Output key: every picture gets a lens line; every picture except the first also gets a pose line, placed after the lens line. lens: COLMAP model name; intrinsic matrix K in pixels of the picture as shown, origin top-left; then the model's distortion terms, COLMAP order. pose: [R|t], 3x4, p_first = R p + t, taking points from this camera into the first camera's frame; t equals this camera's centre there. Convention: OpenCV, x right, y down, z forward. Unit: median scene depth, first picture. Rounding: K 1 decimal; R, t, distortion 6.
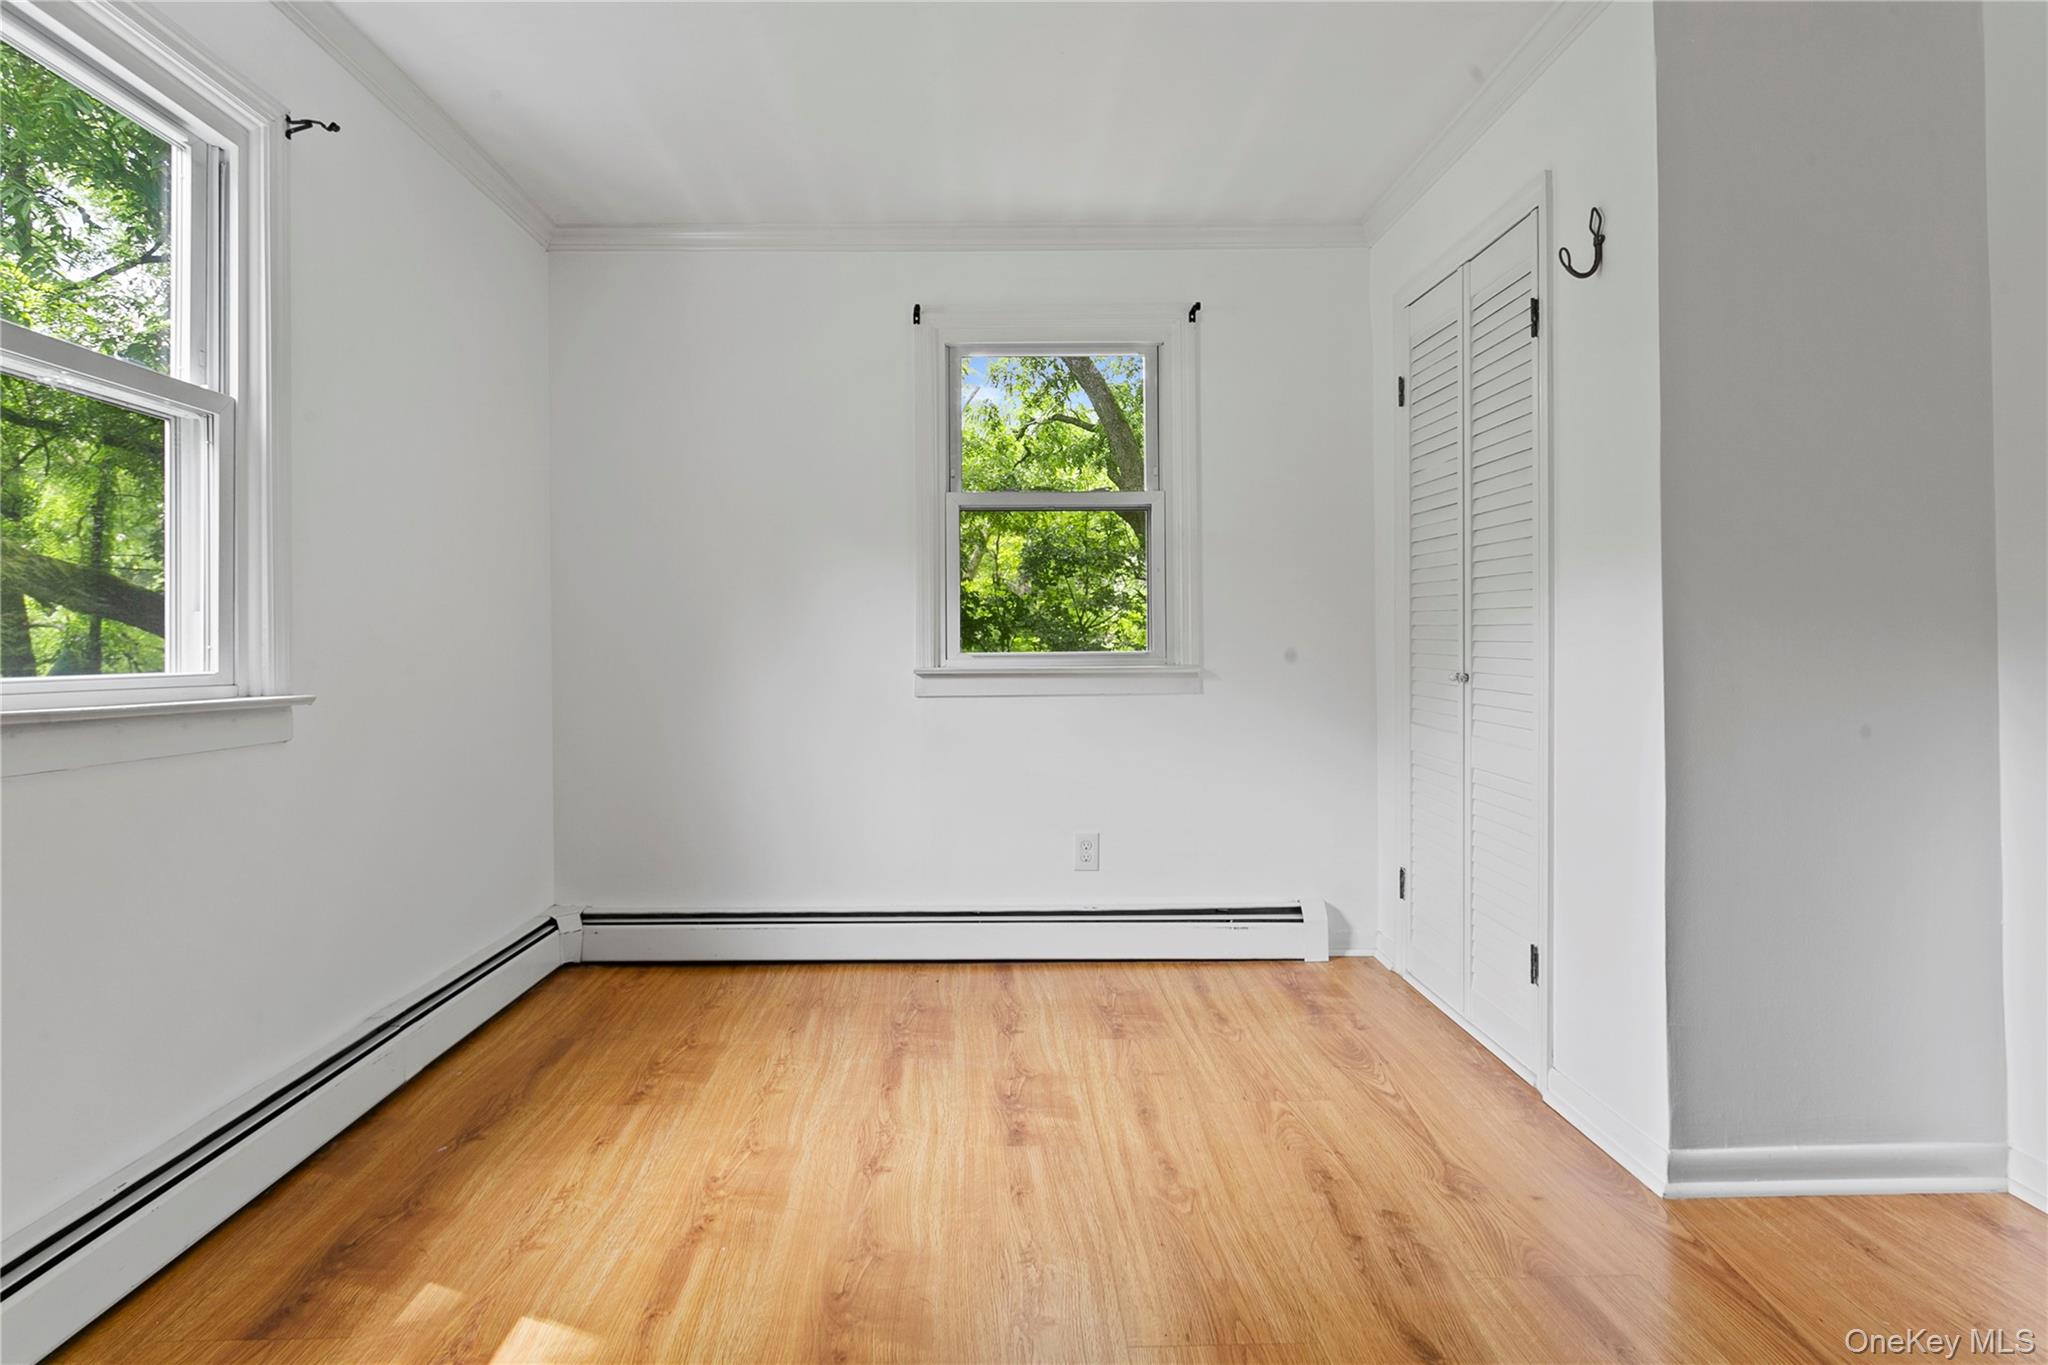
lens RADIAL K [[995.3, 0, 1011.6], [0, 995.3, 665.9], [0, 0, 1]] dist [-0.014653, 0.010040]
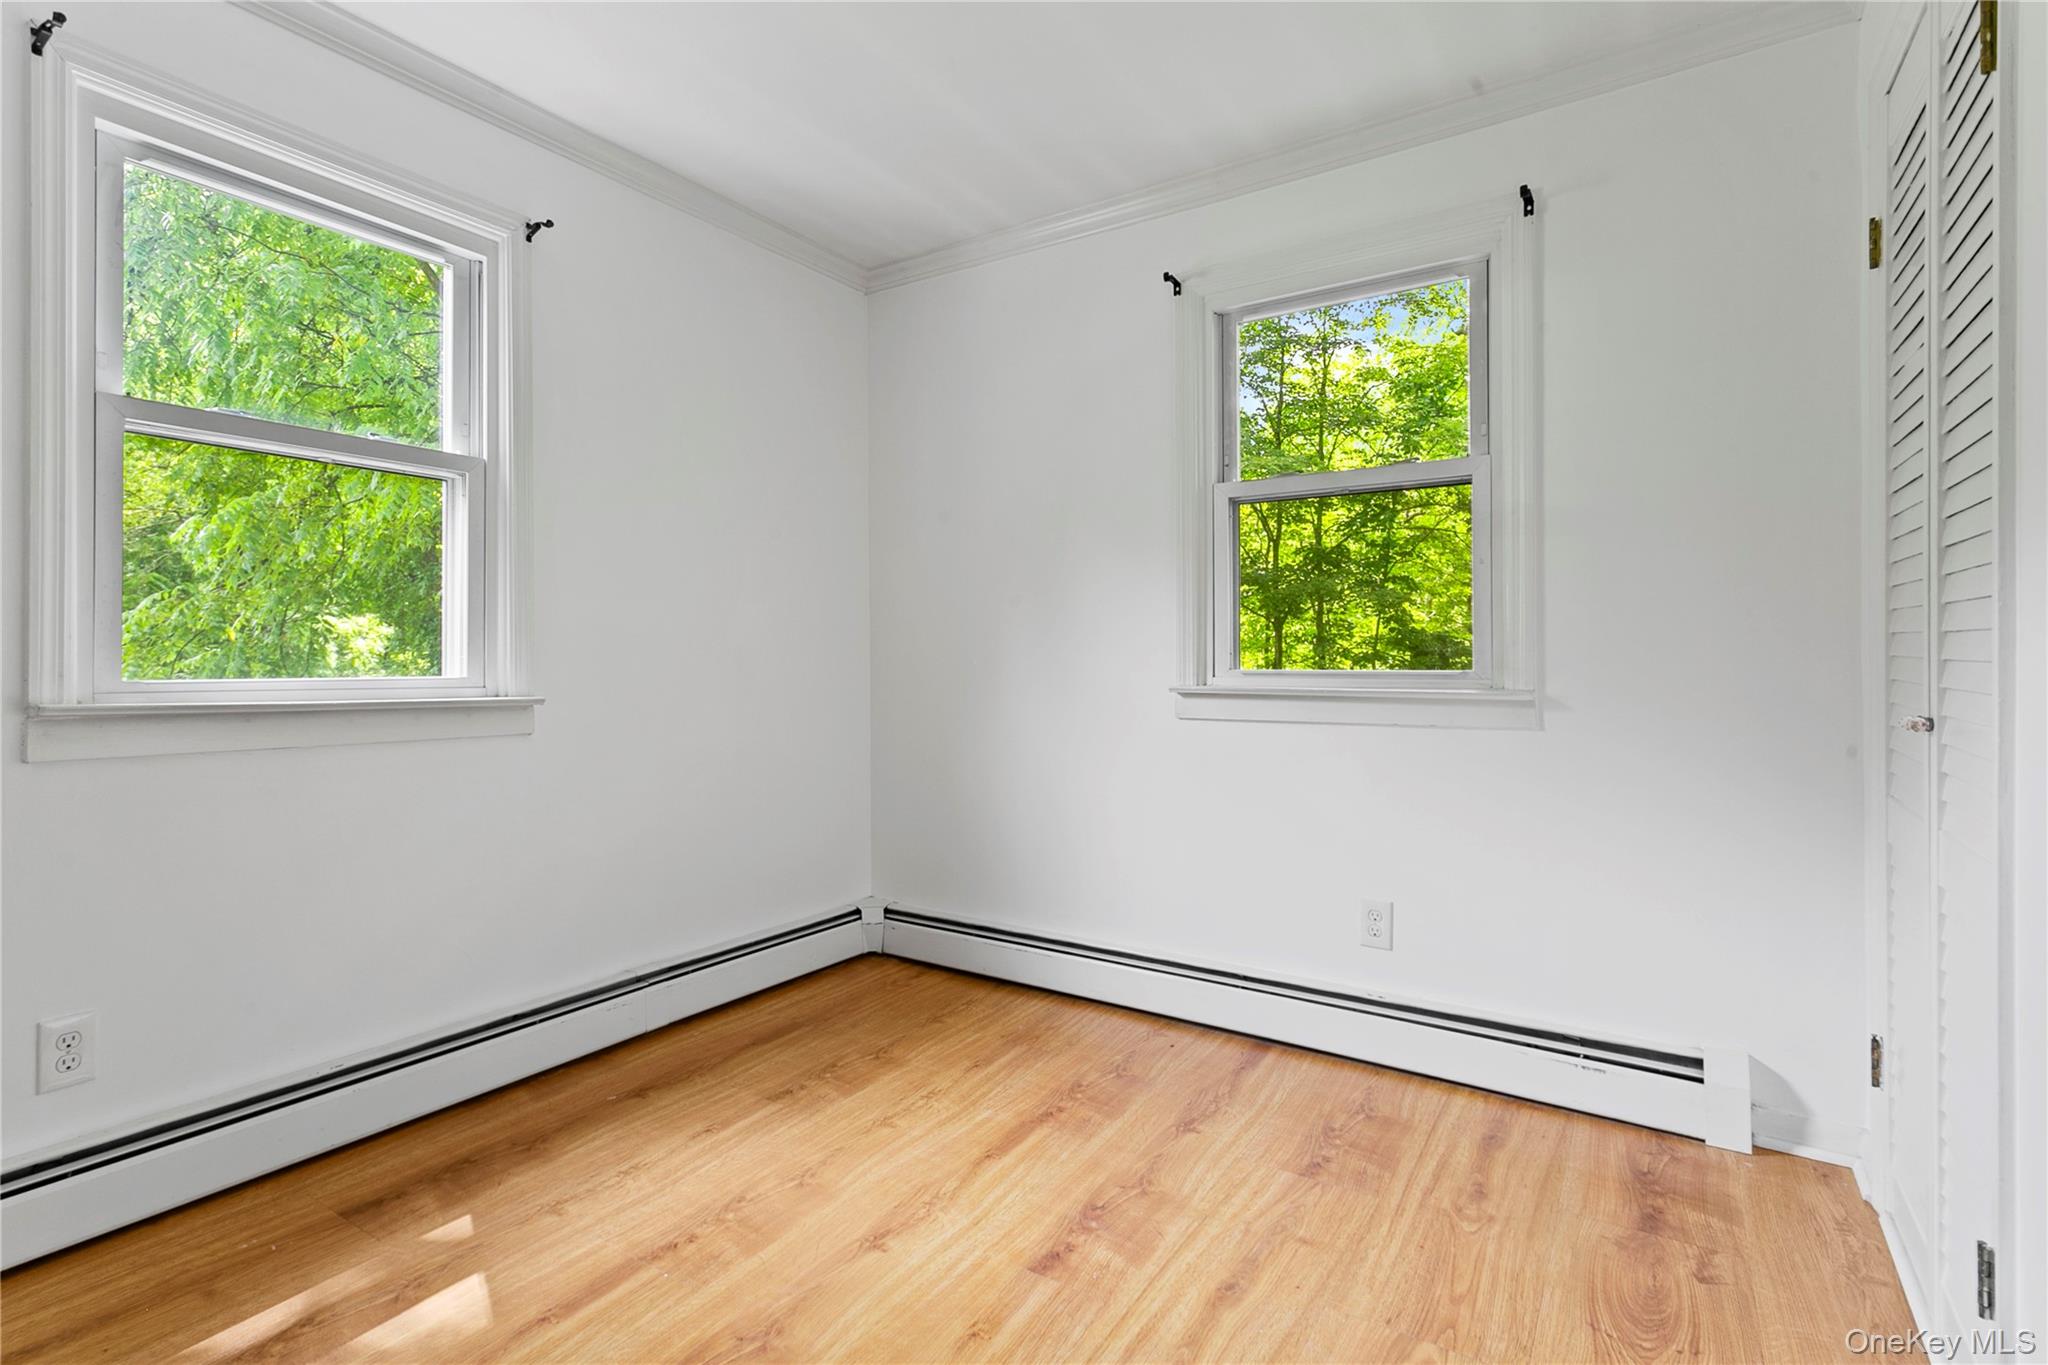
lens RADIAL K [[980.8, 0, 1017.2], [0, 980.8, 676.0], [0, 0, 1]] dist [0.003483, 0.004216]
pose [[0.829901, 0.016497, -0.557667, 0.360728], [-0.018418, 0.999828, 0.002168, -0.007684], [0.557606, 0.008472, 0.830062, 0.261893]]
